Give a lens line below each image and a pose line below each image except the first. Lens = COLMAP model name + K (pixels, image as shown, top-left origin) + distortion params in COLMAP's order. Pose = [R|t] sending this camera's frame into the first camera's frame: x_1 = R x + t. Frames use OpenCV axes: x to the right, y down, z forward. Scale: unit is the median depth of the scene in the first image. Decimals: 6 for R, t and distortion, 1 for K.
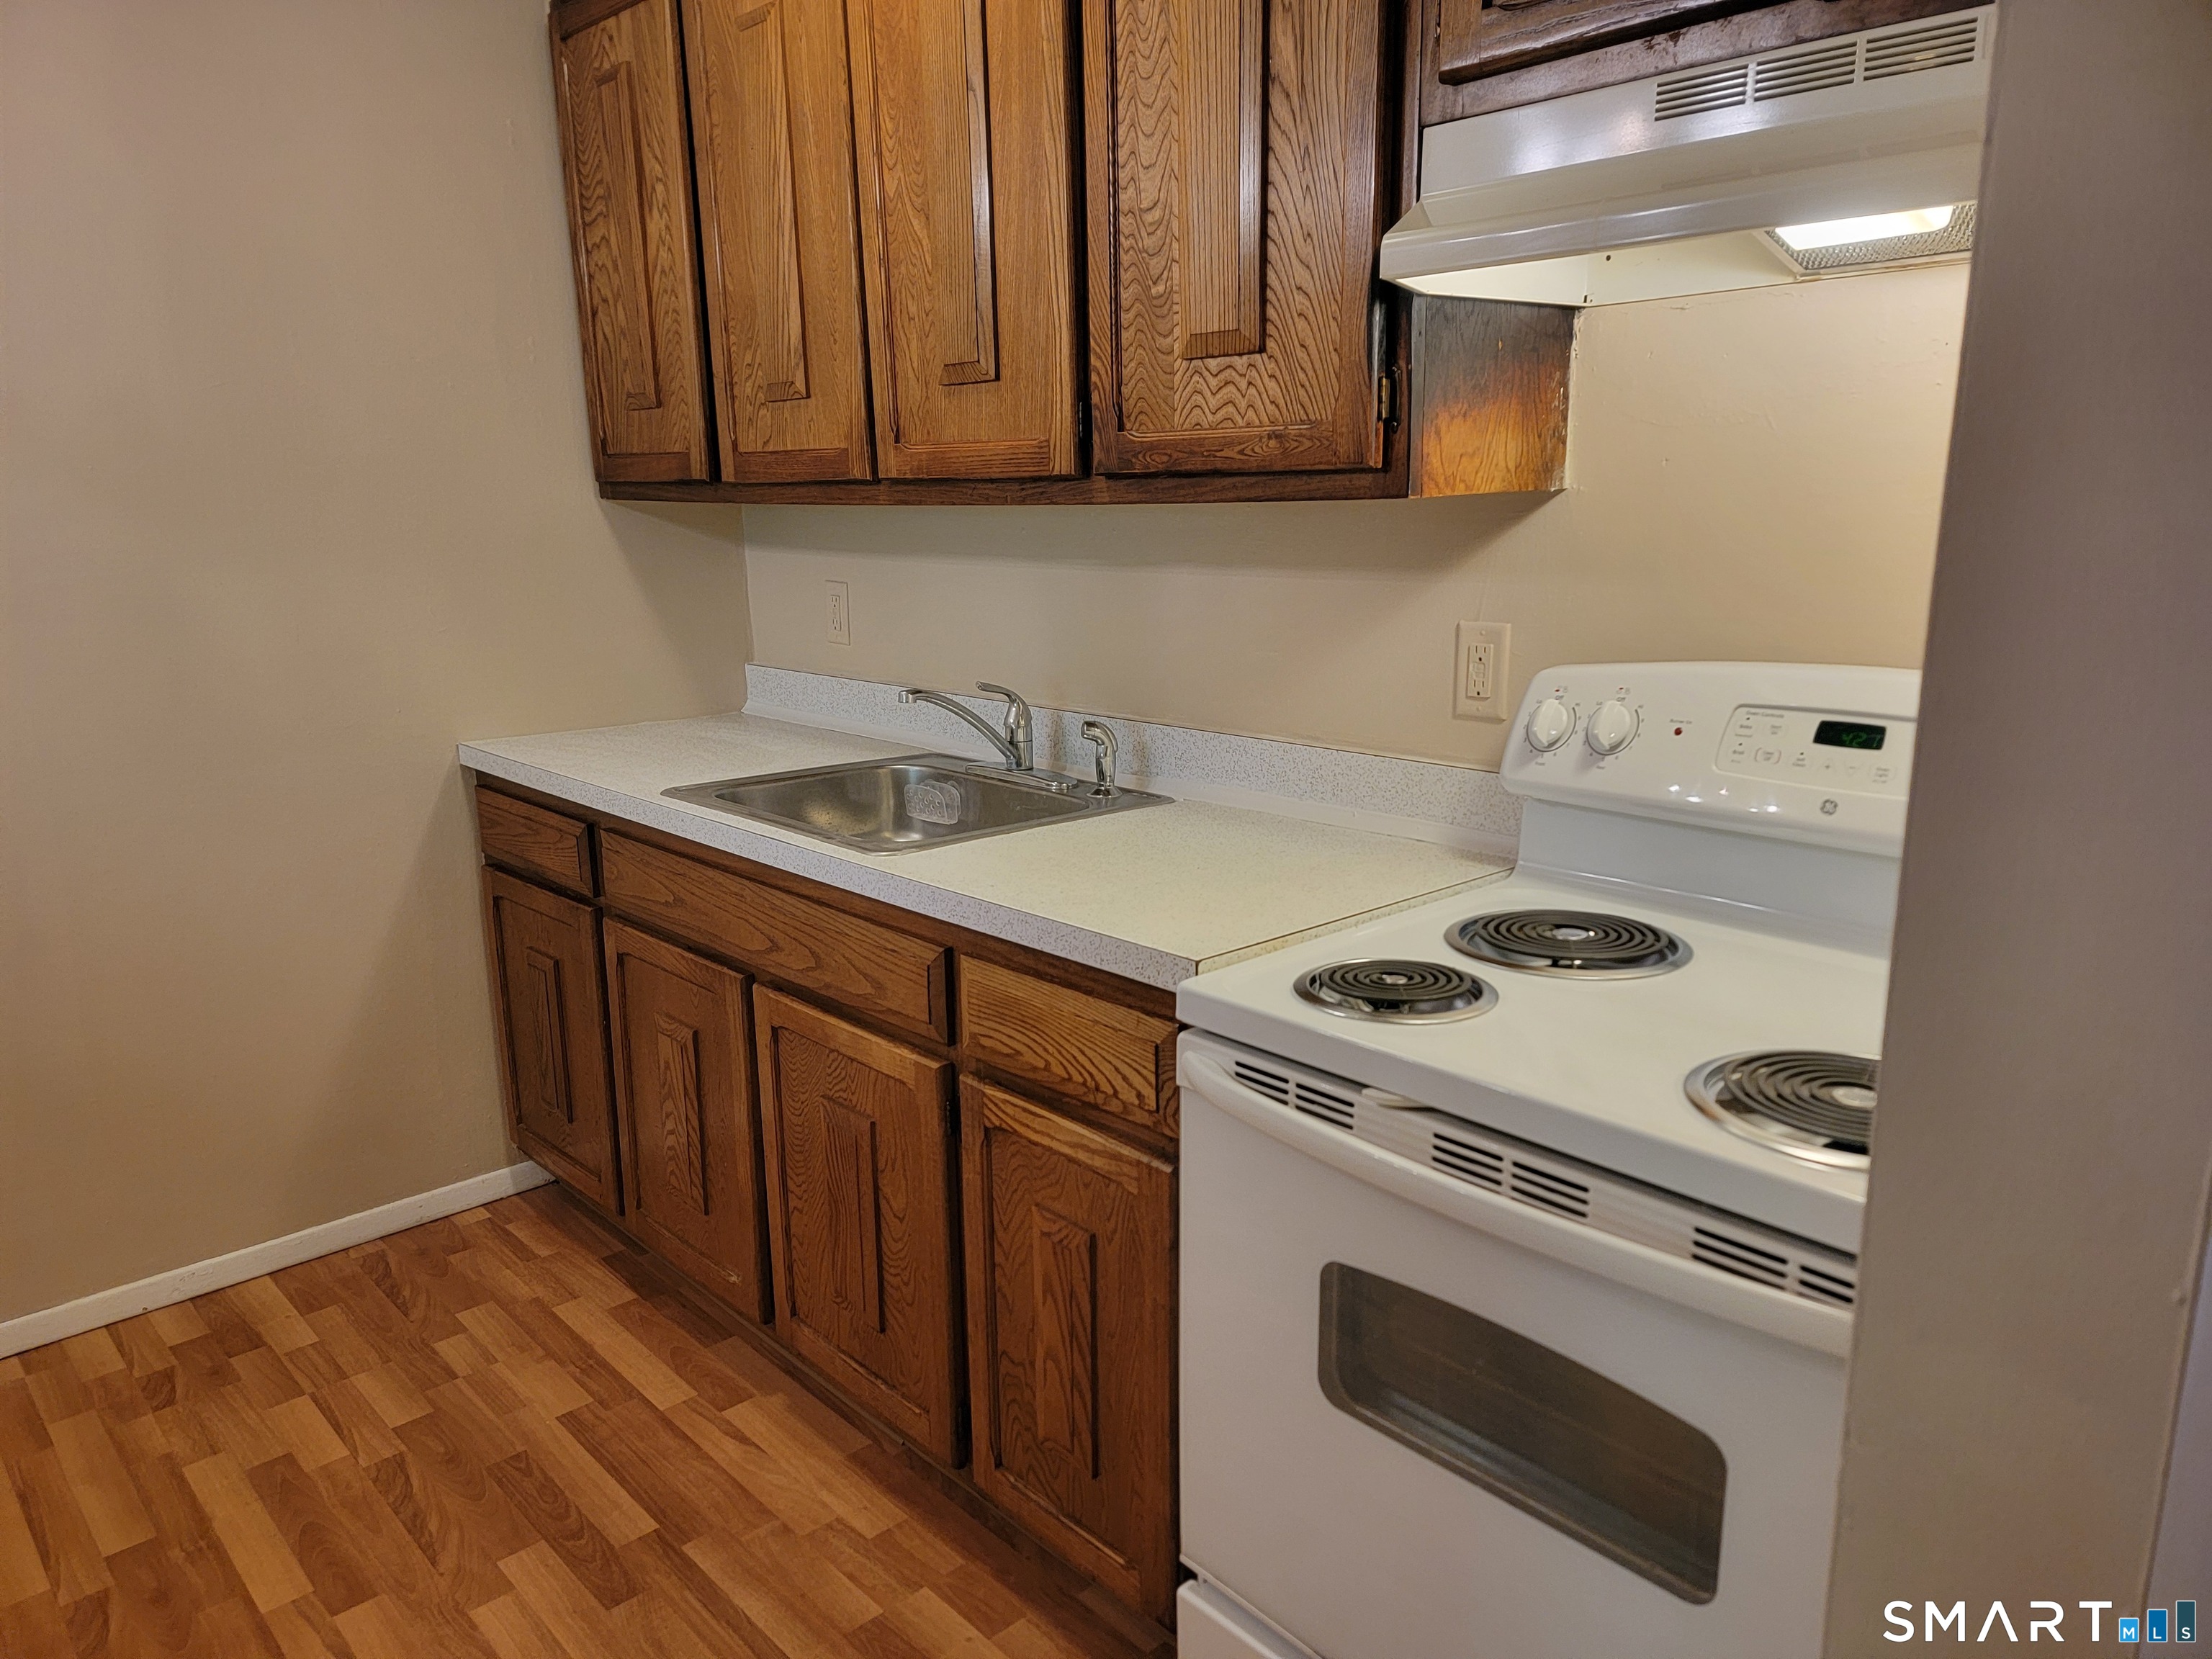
lens RADIAL K [[1539.4, 0, 1108.9], [0, 1539.4, 877.4], [0, 0, 1]] dist [0.048280, -0.003037]
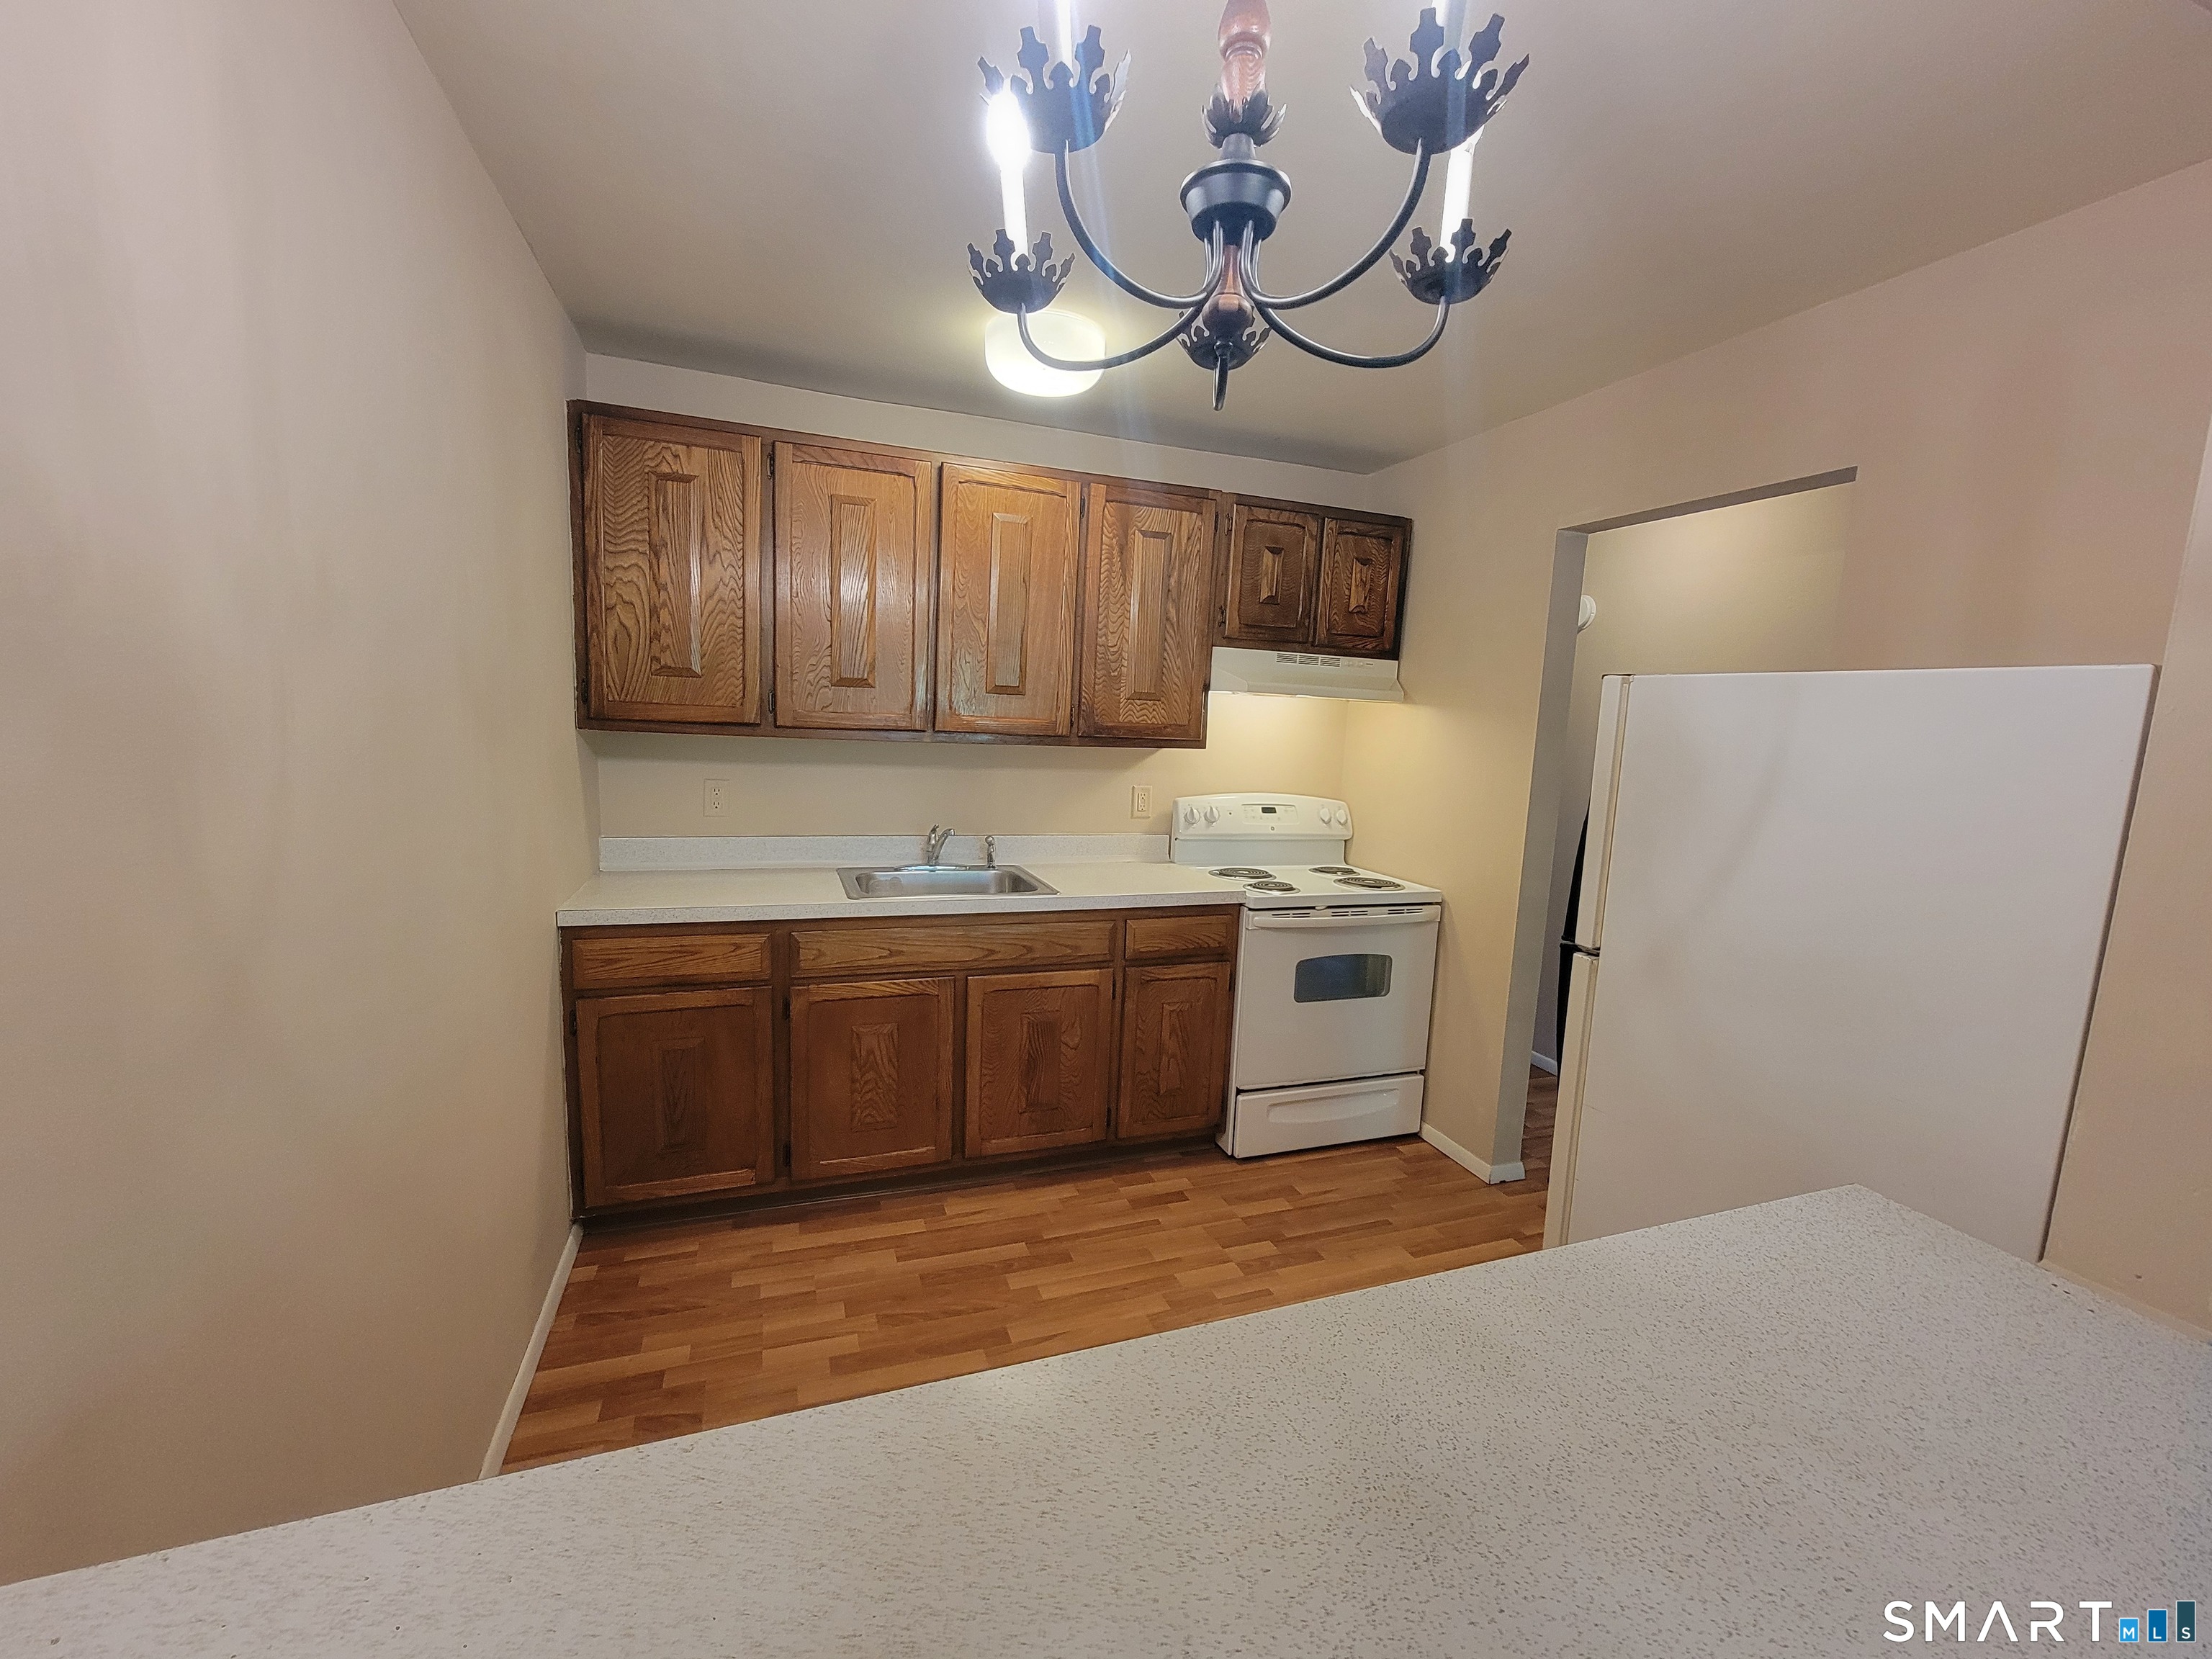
lens RADIAL K [[899.7, 0, 1101.6], [0, 899.7, 837.1], [0, 0, 1]] dist [-0.000637, 0.000437]
pose [[0.379648, -0.091841, 0.920561, -1.380893], [0.181100, 0.983186, 0.023401, -0.120341], [-0.907232, 0.157829, 0.389897, 0.397187]]
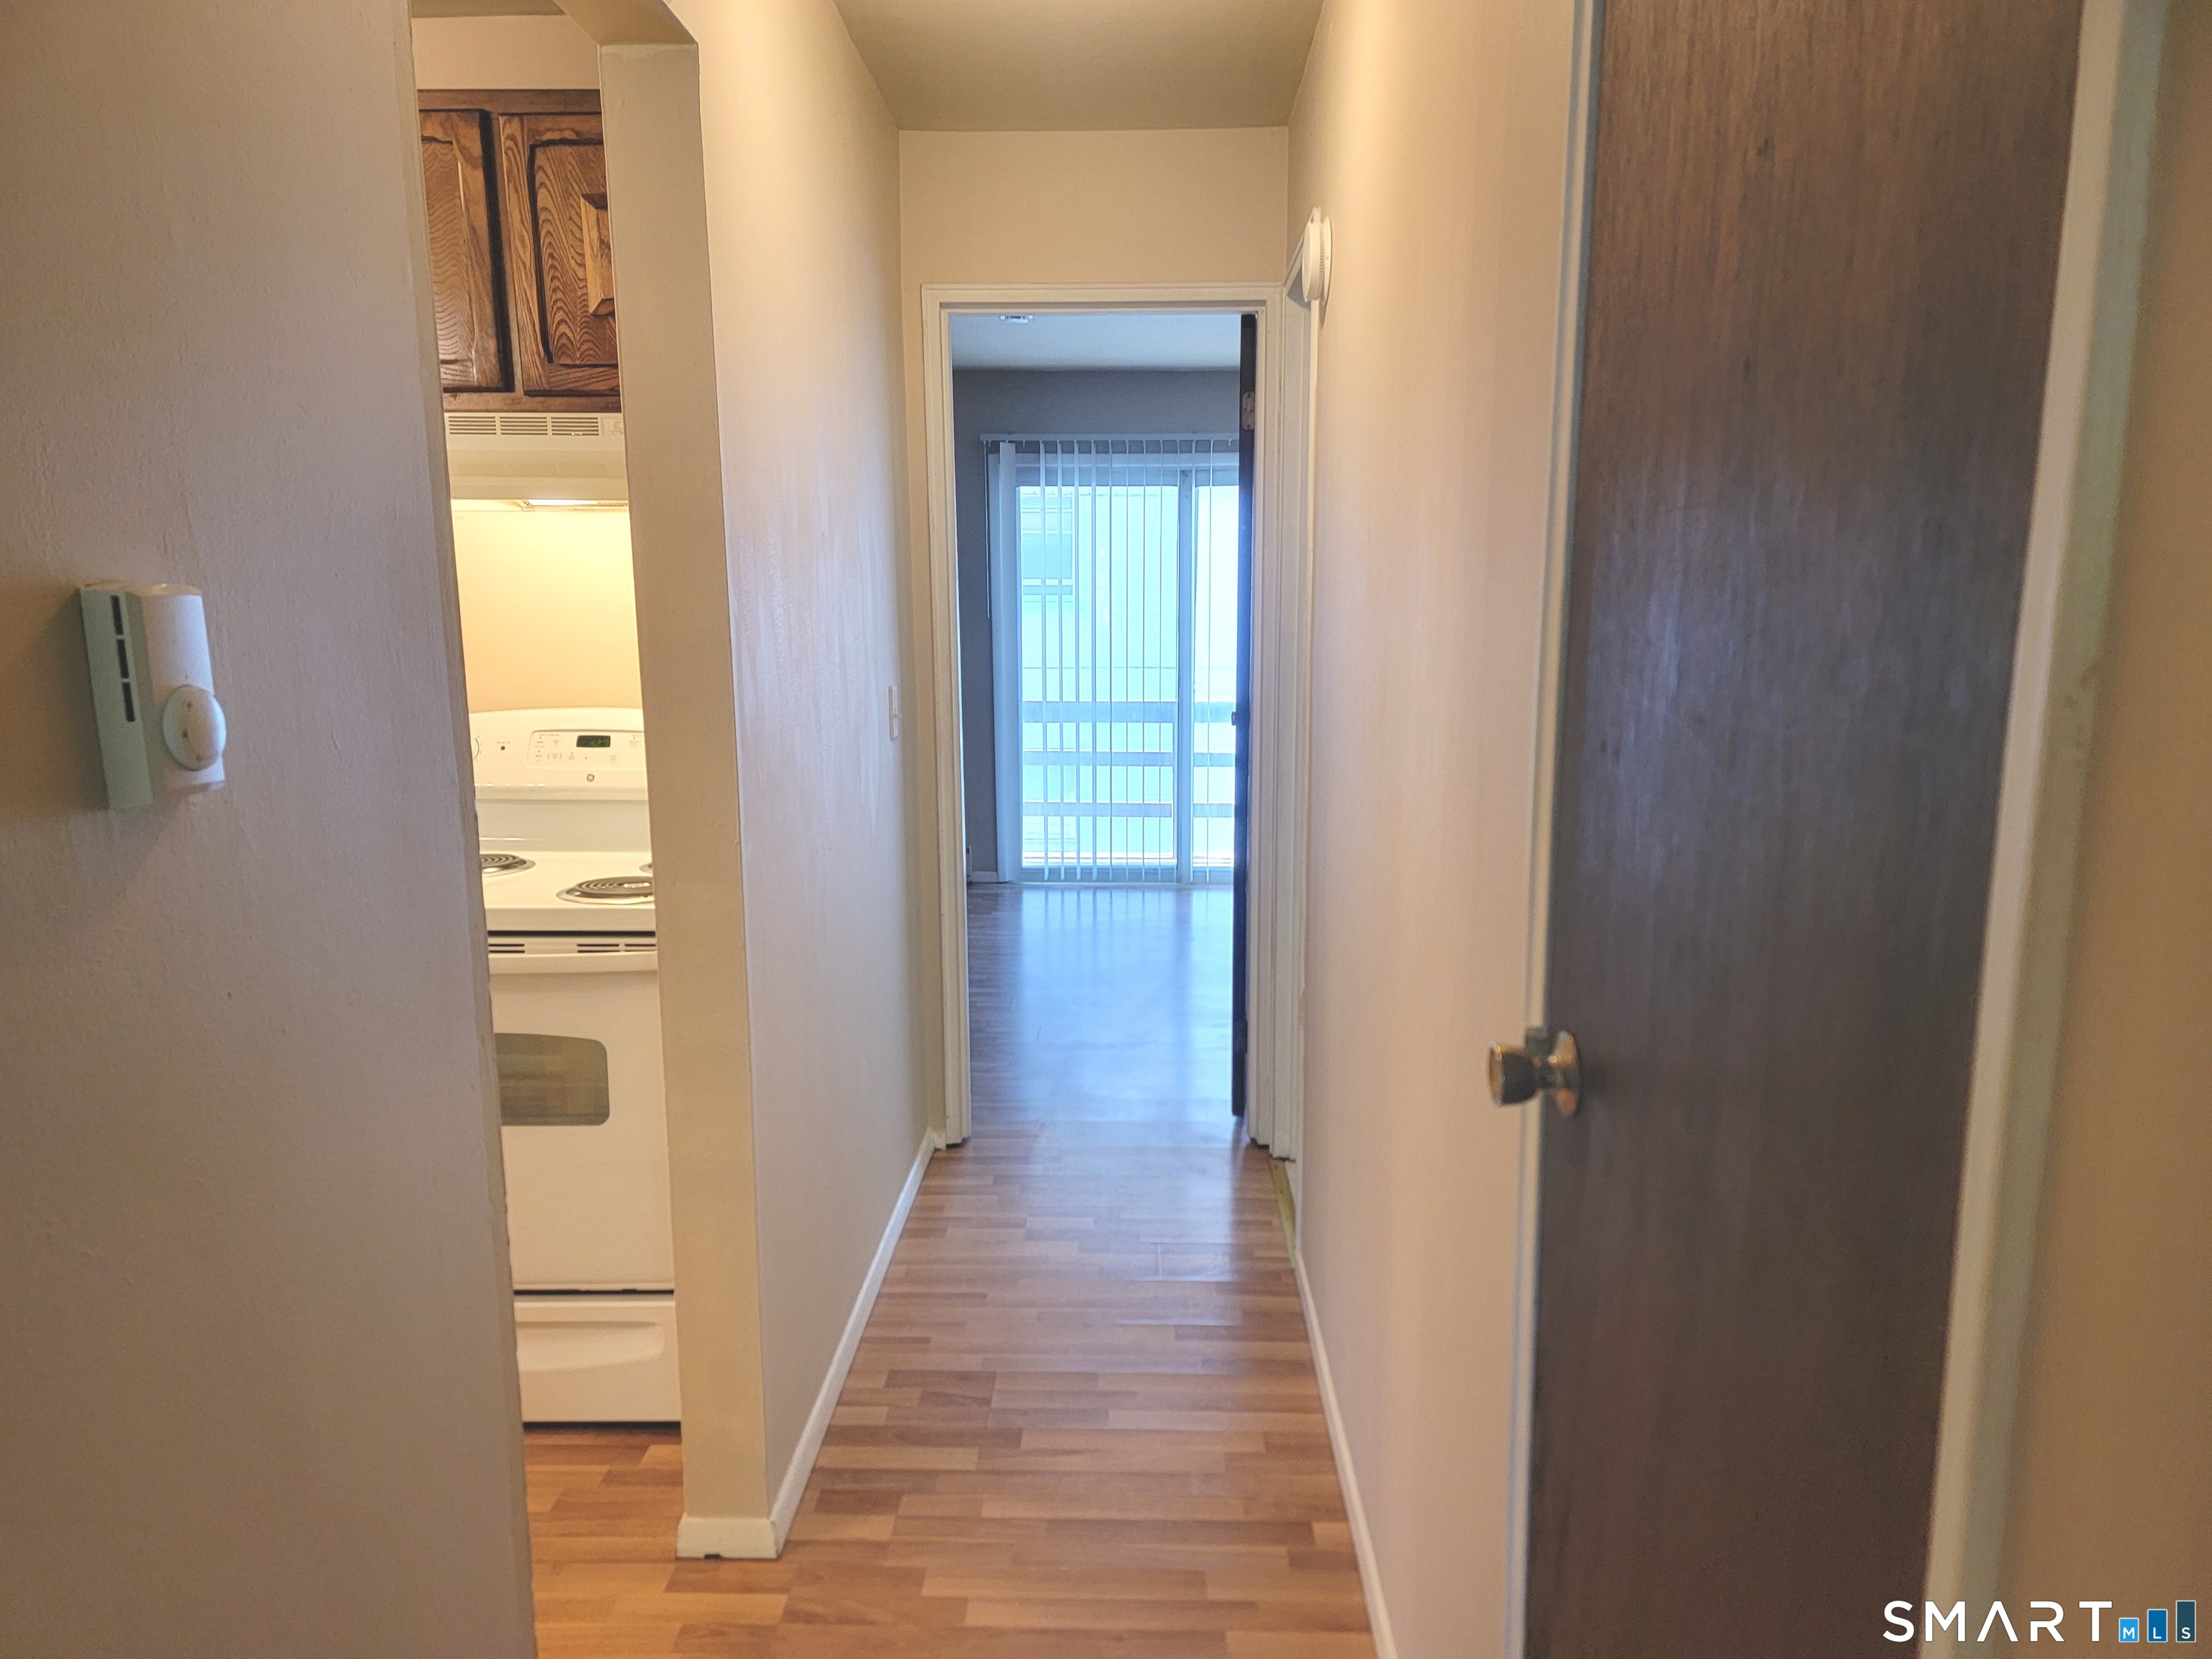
lens RADIAL K [[1517.1, 0, 1109.8], [0, 1517.1, 873.4], [0, 0, 1]] dist [0.041197, -0.000949]
pose [[0.690725, -0.113236, 0.714197, -0.362019], [0.171478, 0.985141, -0.009648, 0.157508], [-0.702492, 0.129133, 0.699879, -0.605674]]
